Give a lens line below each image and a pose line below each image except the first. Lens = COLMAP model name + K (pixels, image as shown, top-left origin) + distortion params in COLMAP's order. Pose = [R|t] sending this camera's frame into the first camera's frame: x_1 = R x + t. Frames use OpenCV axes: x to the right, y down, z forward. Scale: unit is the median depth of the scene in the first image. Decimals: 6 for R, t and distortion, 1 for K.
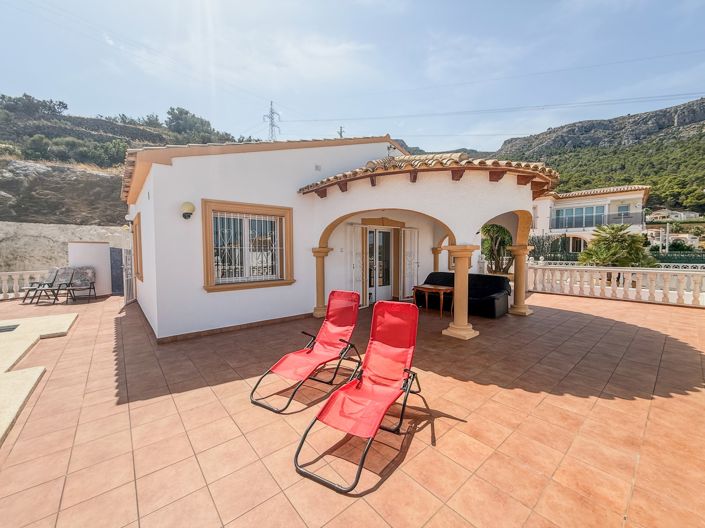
lens RADIAL K [[277.5, 0, 352.5], [0, 277.5, 264.0], [0, 0, 1]] dist [0.012240, -0.000131]
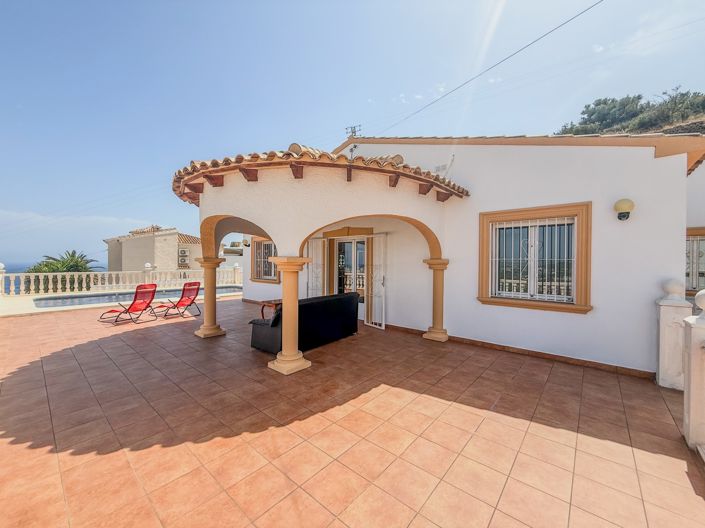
lens RADIAL K [[283.1, 0, 350.0], [0, 283.1, 261.2], [0, 0, 1]] dist [0.015991, 0.000024]
pose [[0.149807, -0.002152, -0.988713, 1.040936], [-0.051368, 0.998630, -0.009957, -0.043704], [0.987380, 0.052280, 0.149491, 0.871097]]
